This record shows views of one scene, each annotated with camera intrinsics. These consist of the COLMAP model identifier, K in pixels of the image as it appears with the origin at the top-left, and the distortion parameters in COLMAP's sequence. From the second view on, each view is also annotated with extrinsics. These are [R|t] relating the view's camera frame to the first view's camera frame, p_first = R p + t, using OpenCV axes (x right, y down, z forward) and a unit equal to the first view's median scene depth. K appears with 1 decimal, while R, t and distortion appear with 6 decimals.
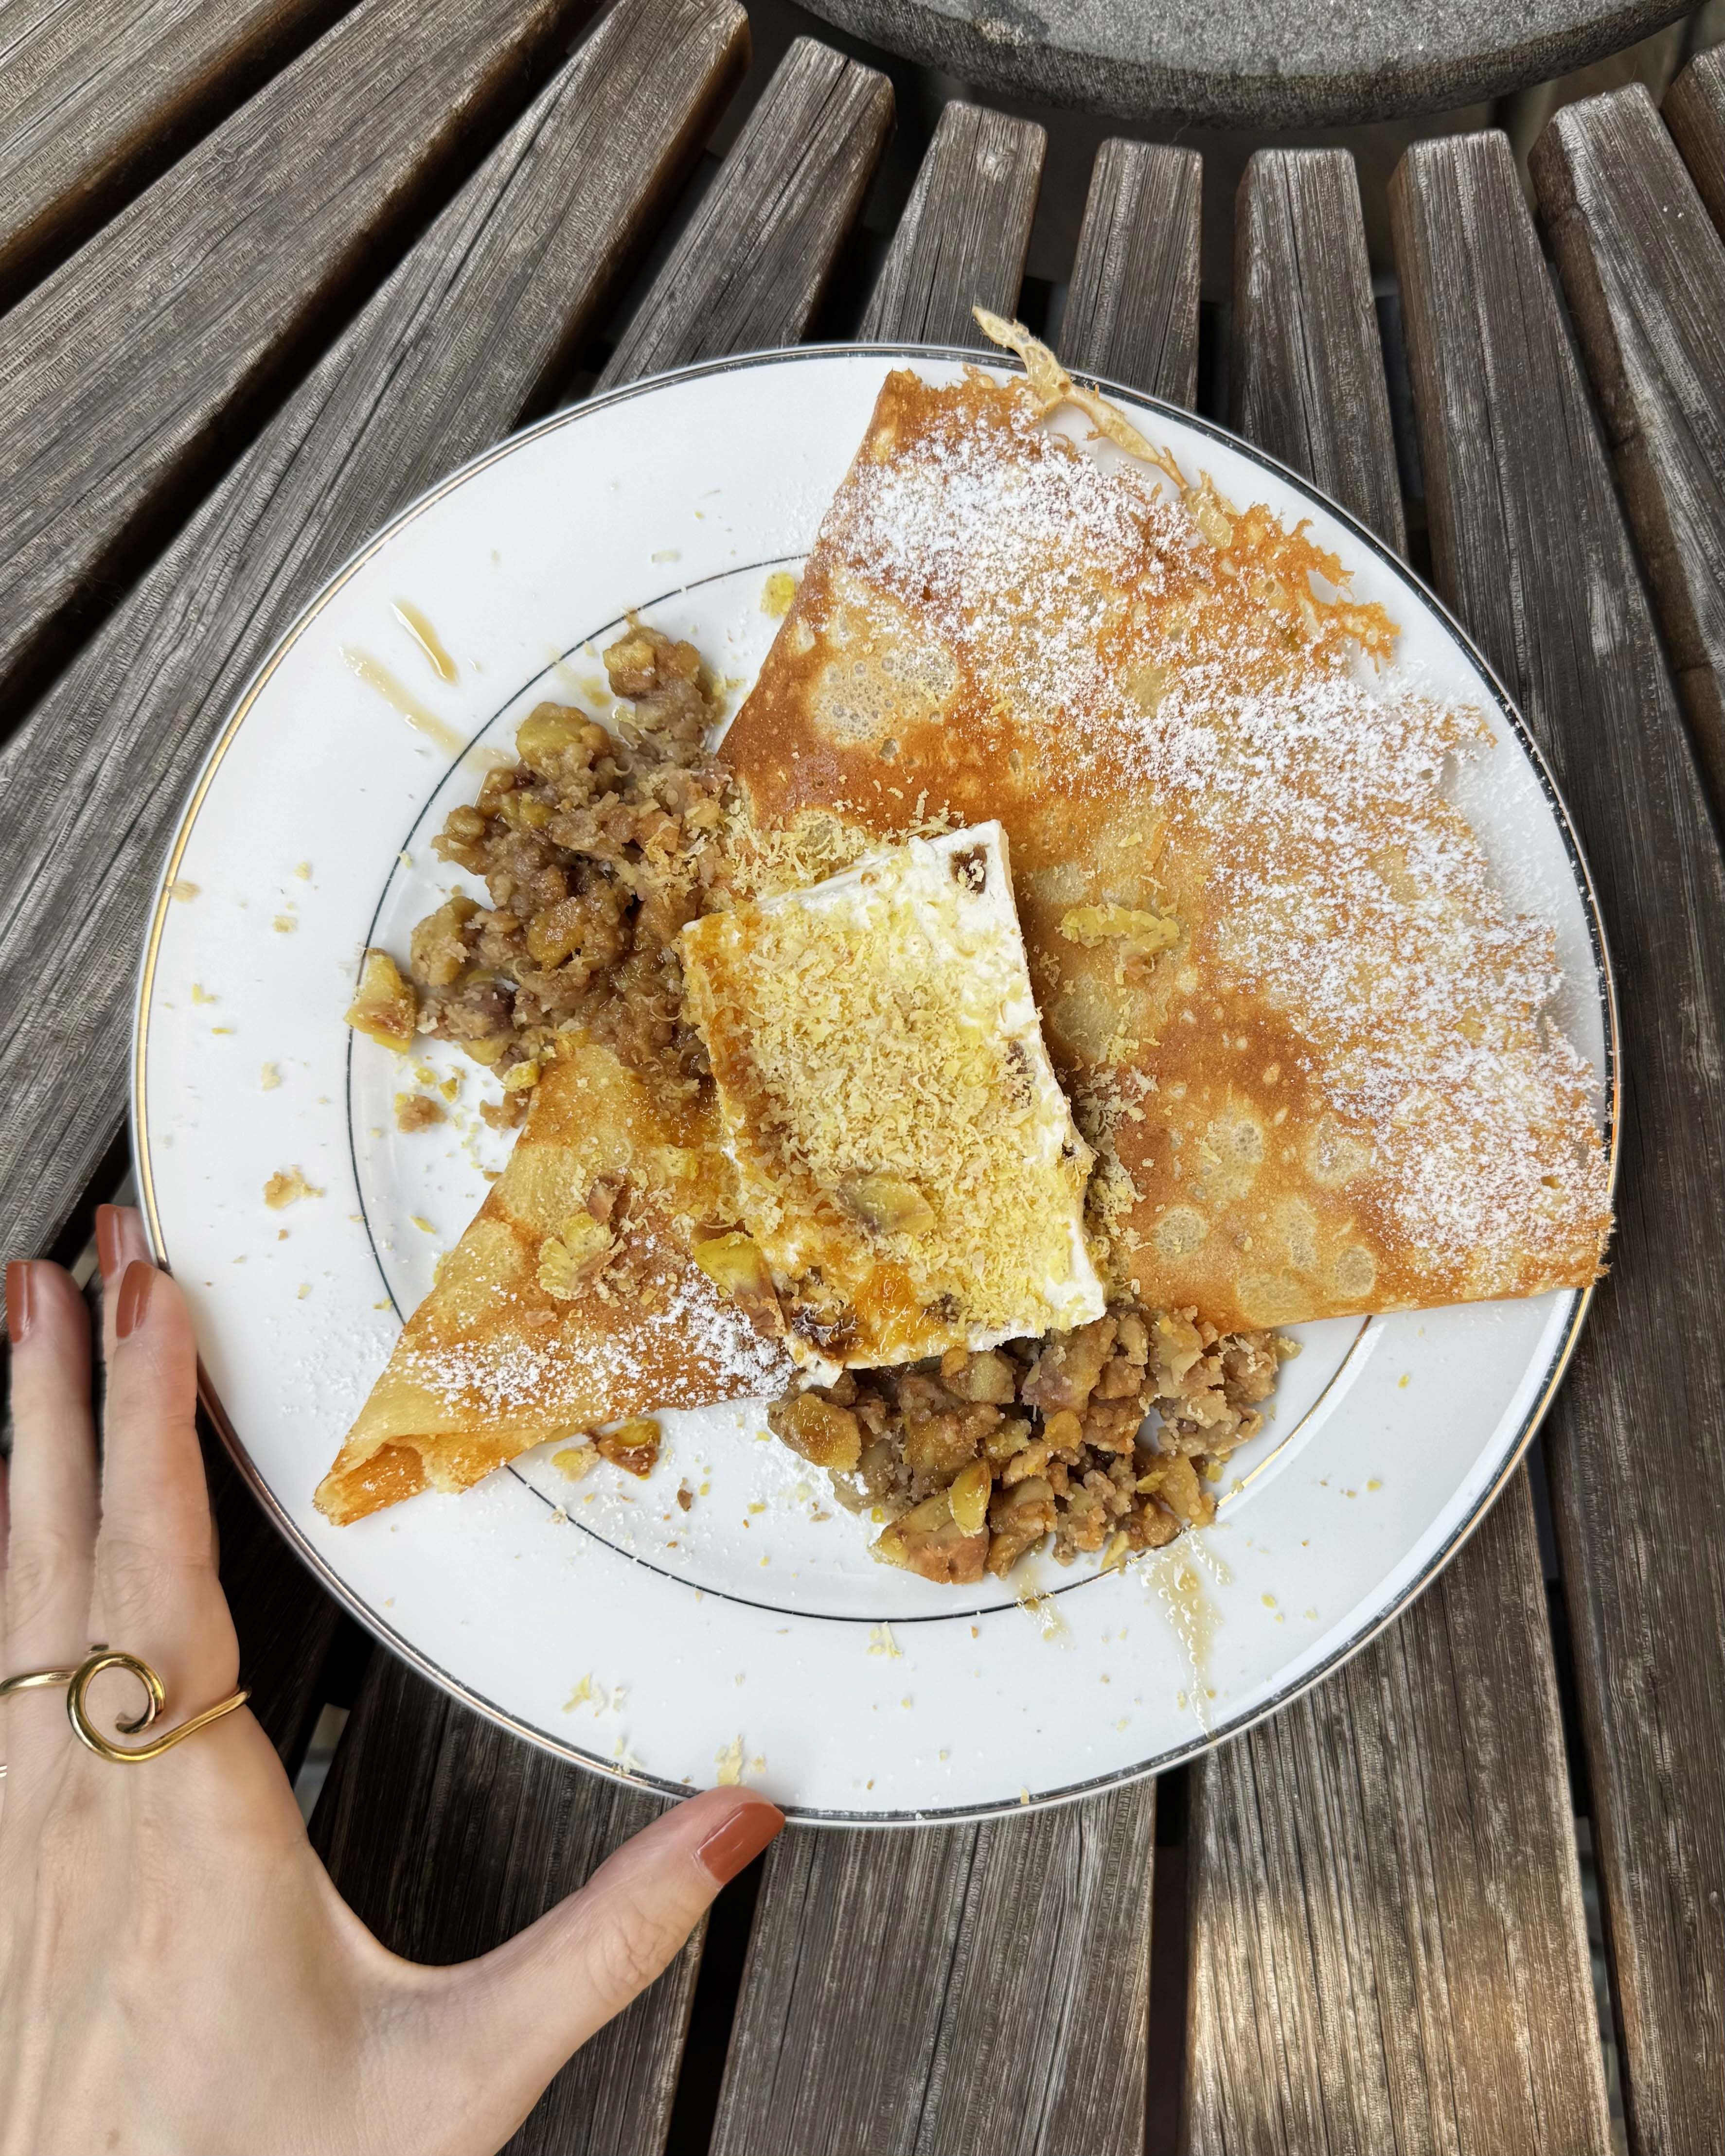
lens RADIAL K [[1841.8, 0, 1000.7], [0, 1841.8, 1130.2], [0, 0, 1]] dist [0.097997, -0.213446]
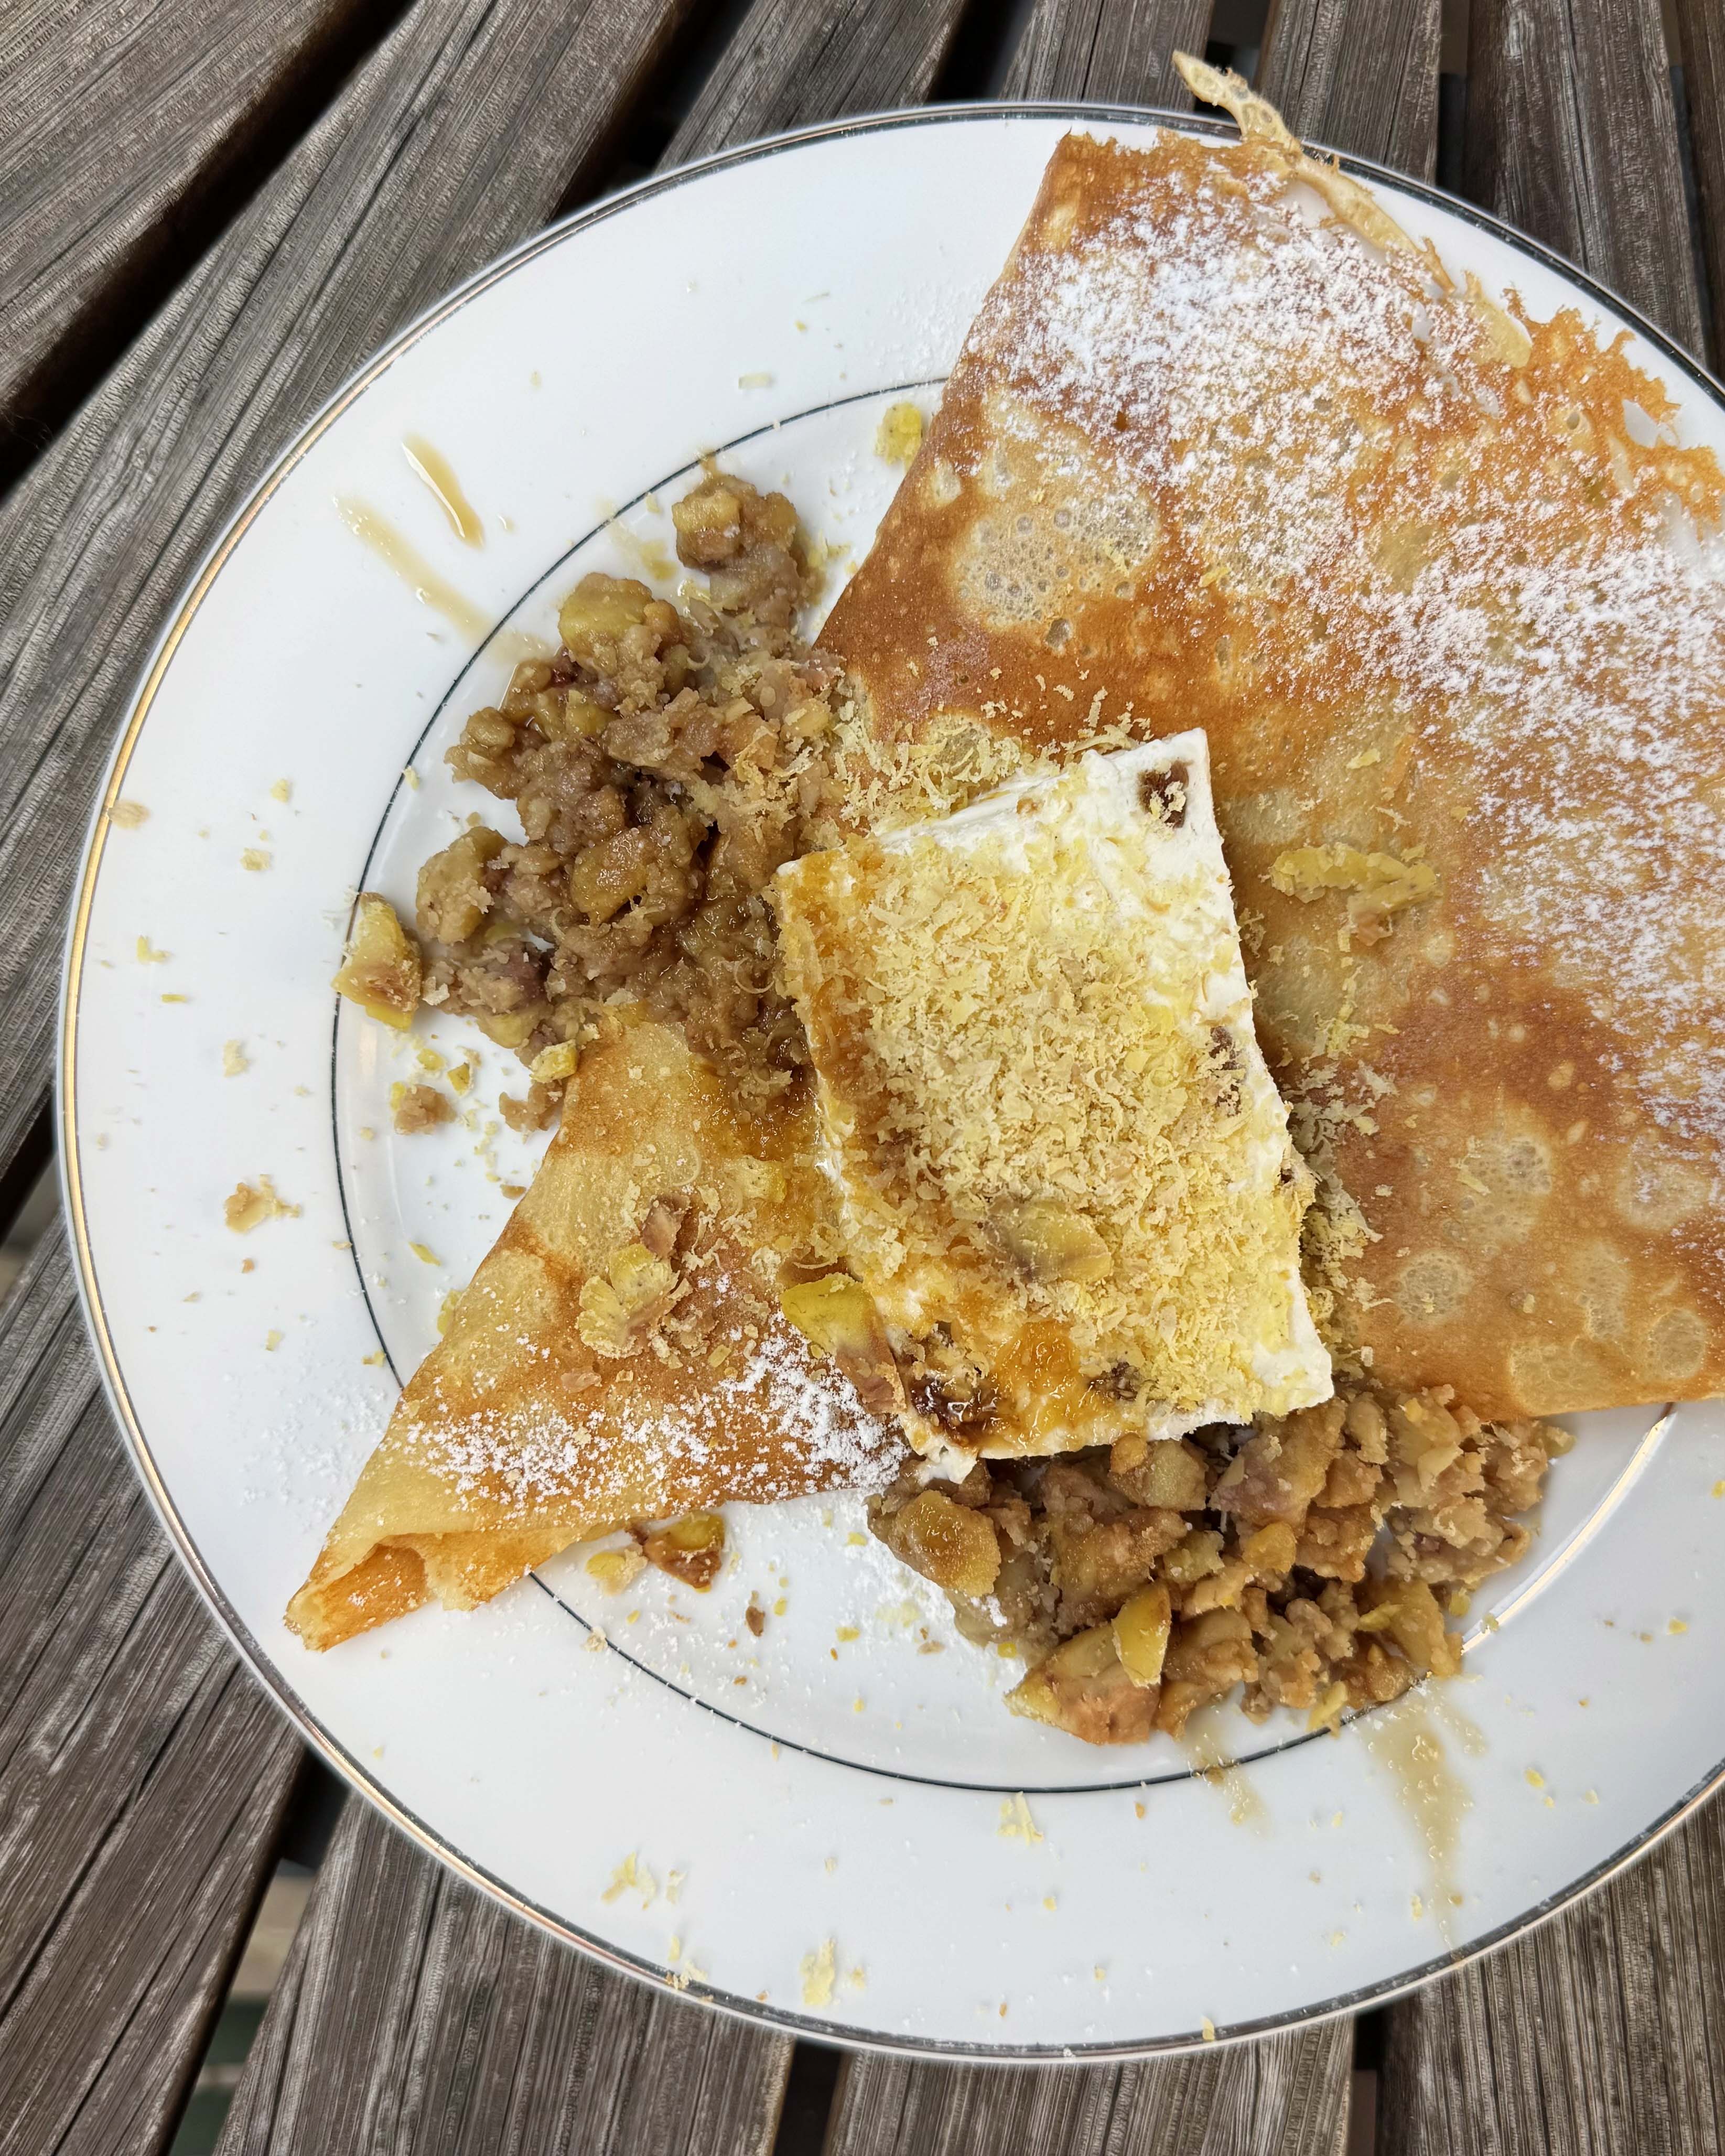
lens RADIAL K [[2043.8, 0, 847.3], [0, 2043.8, 1120.0], [0, 0, 1]] dist [0.118144, -0.348906]
pose [[0.999202, 0.016010, -0.036595, -0.108985], [-0.015958, 0.999871, 0.001708, -0.009112], [0.036617, -0.001123, 0.999329, 0.161563]]
